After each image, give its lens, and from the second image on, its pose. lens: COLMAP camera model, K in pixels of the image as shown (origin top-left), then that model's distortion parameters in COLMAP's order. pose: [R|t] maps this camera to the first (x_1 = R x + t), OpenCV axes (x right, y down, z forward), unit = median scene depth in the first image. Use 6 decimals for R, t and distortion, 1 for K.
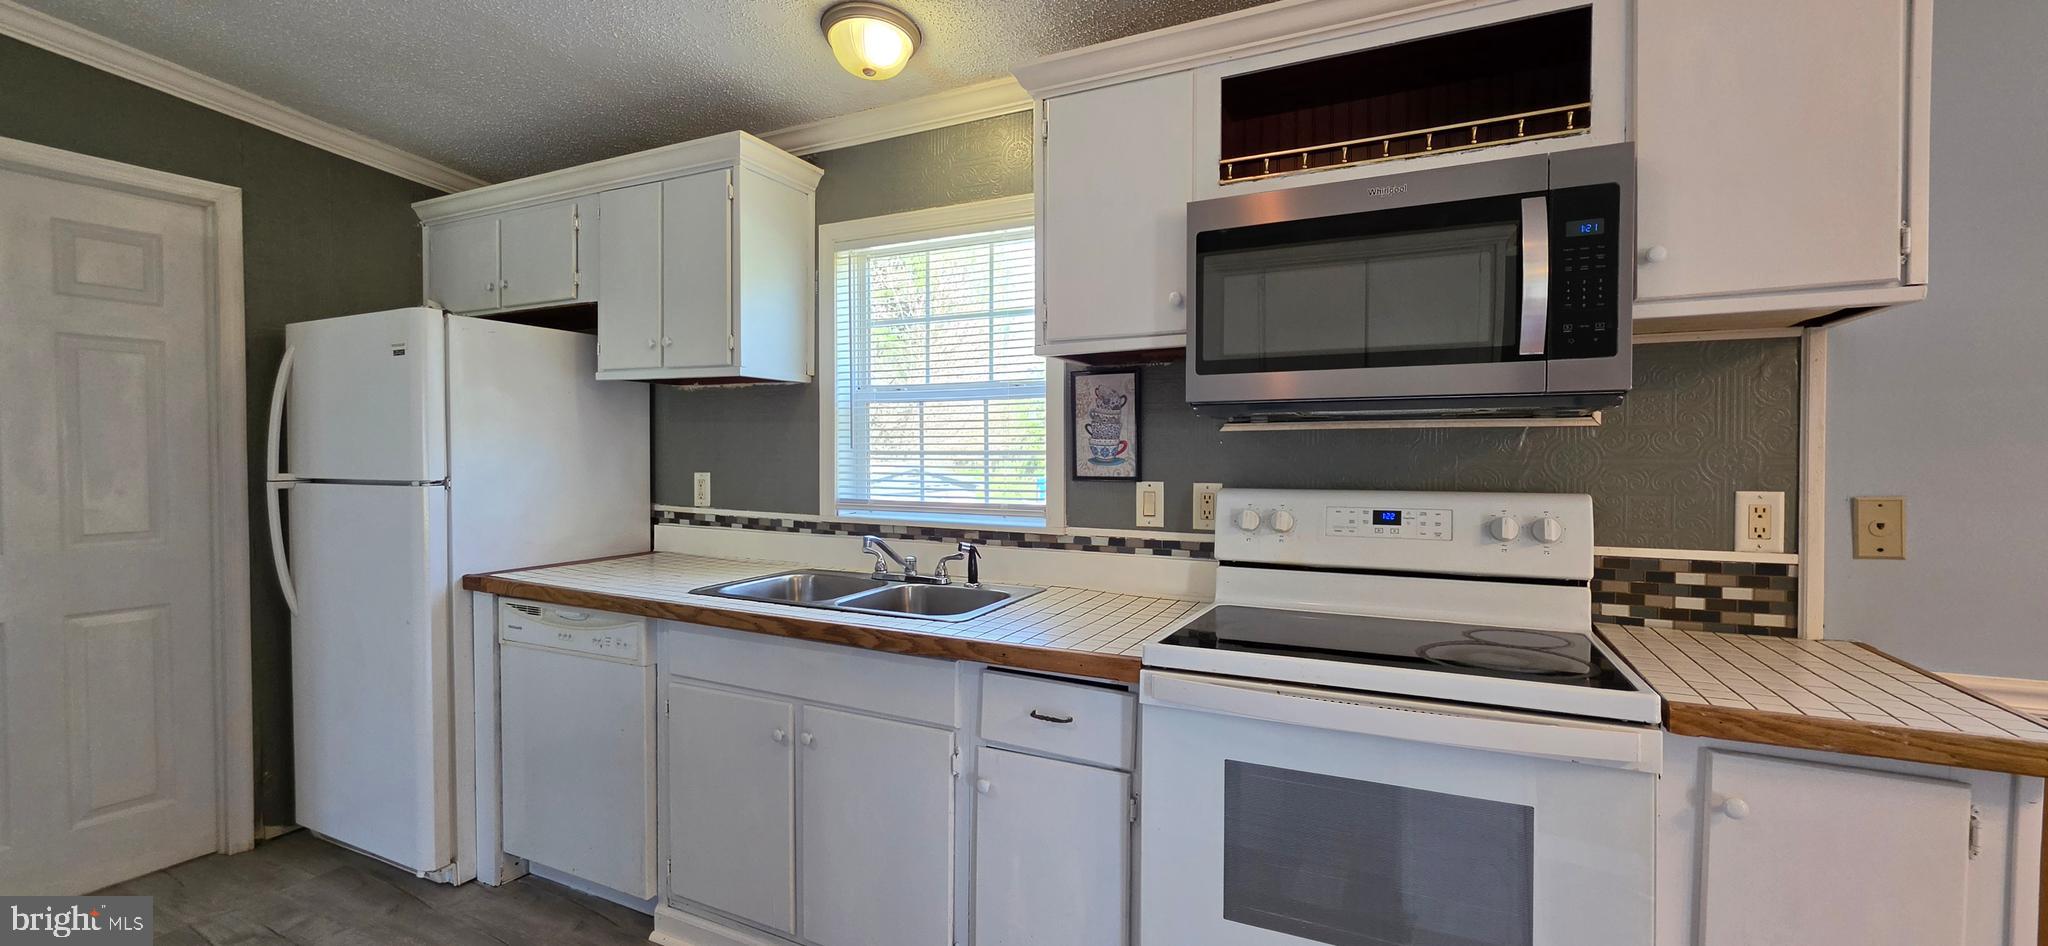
lens RADIAL K [[832.2, 0, 1022.2], [0, 832.2, 473.9], [0, 0, 1]] dist [-0.001617, -0.000660]
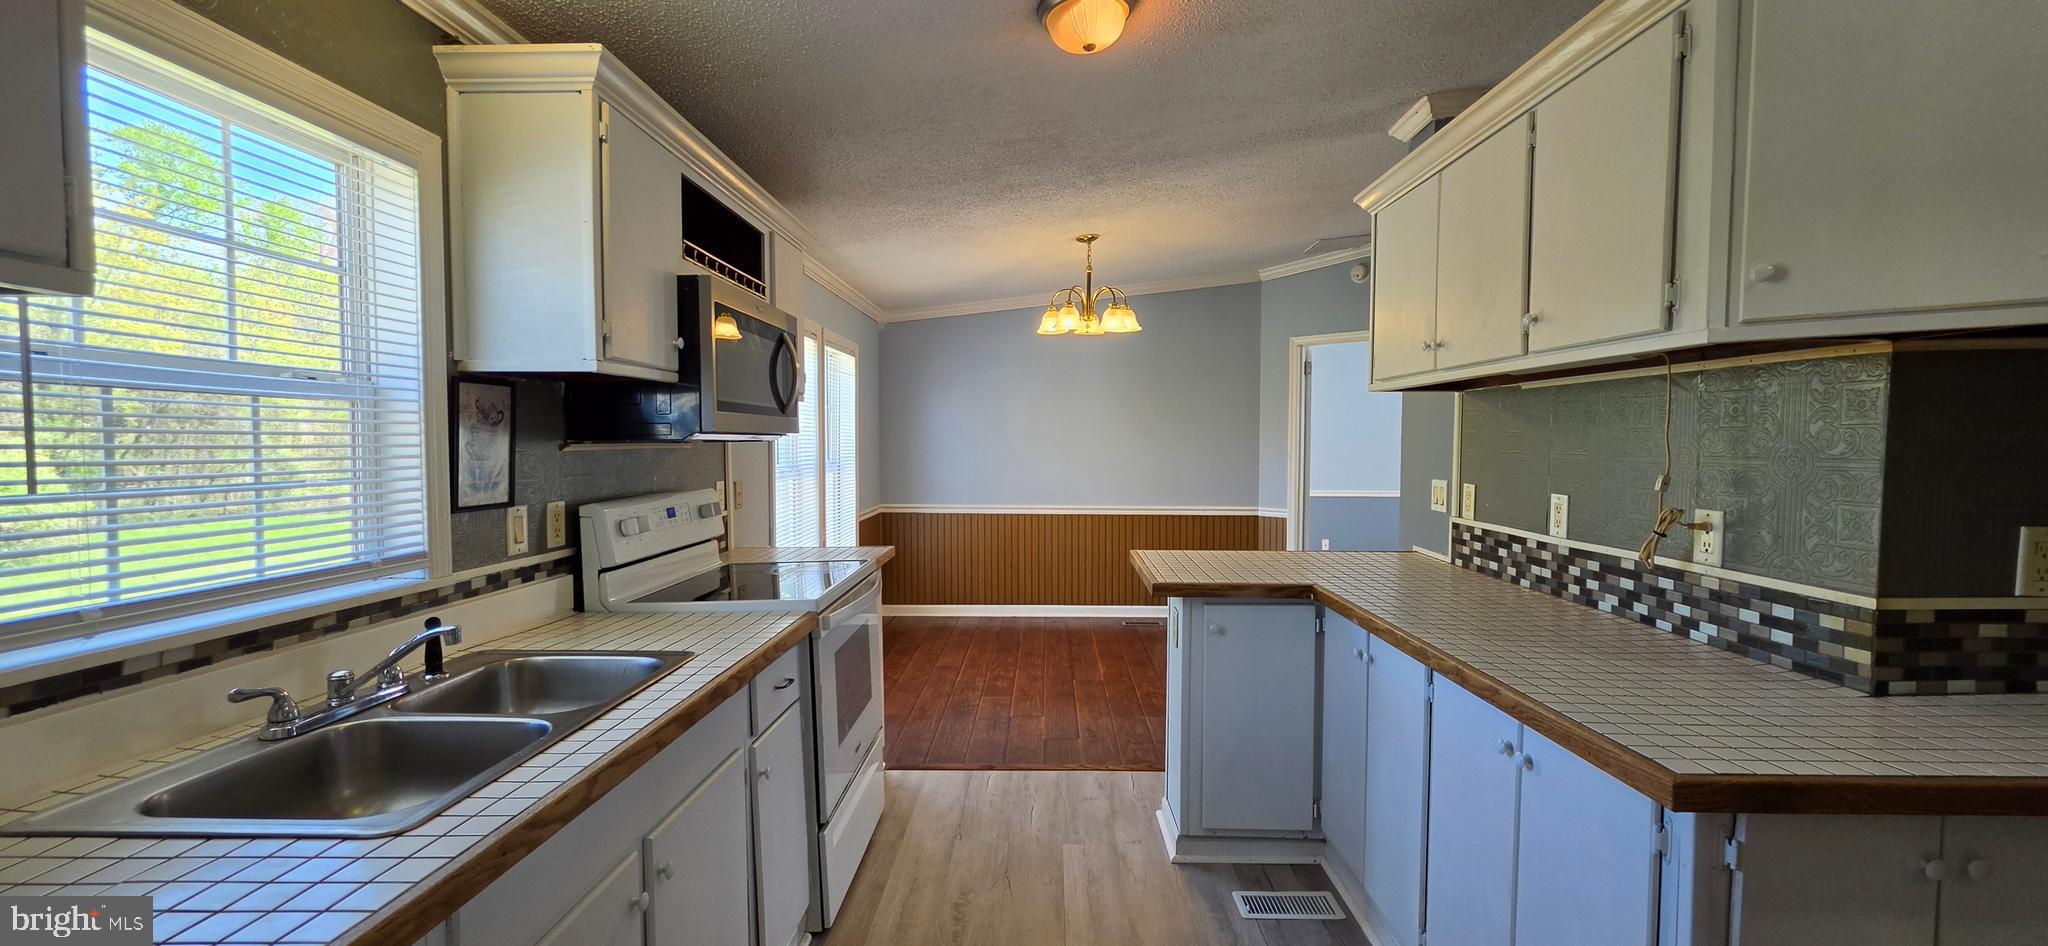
lens RADIAL K [[832.2, 0, 1026.1], [0, 832.2, 475.3], [0, 0, 1]] dist [-0.001617, -0.000660]
pose [[-0.434229, -0.039569, 0.899933, -0.855189], [0.014611, 0.998594, 0.050957, -0.058657], [-0.900684, 0.035276, -0.433040, 0.825390]]
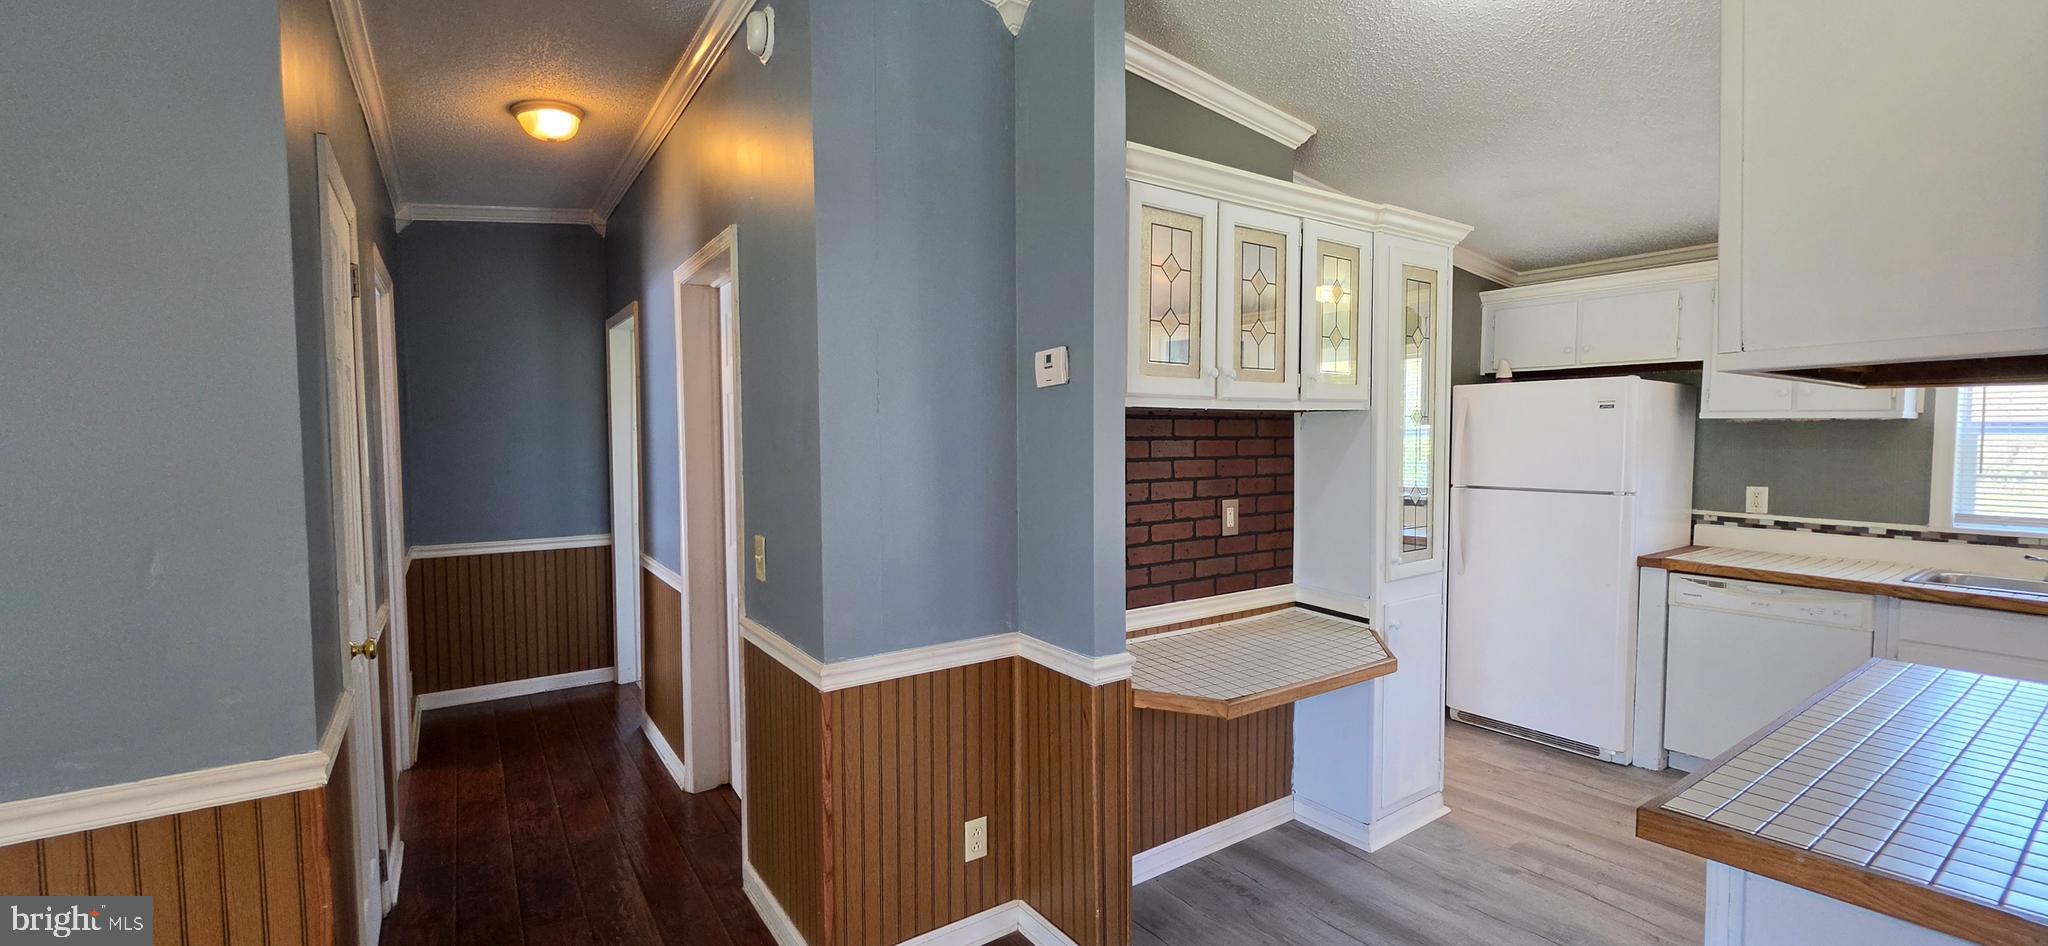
lens RADIAL K [[832.2, 0, 1022.6], [0, 832.2, 466.0], [0, 0, 1]] dist [-0.001617, -0.000660]
pose [[0.869780, 0.016523, -0.493162, -0.917731], [-0.013075, 0.999860, 0.010439, -0.039713], [0.493266, -0.002632, 0.869875, -0.837779]]
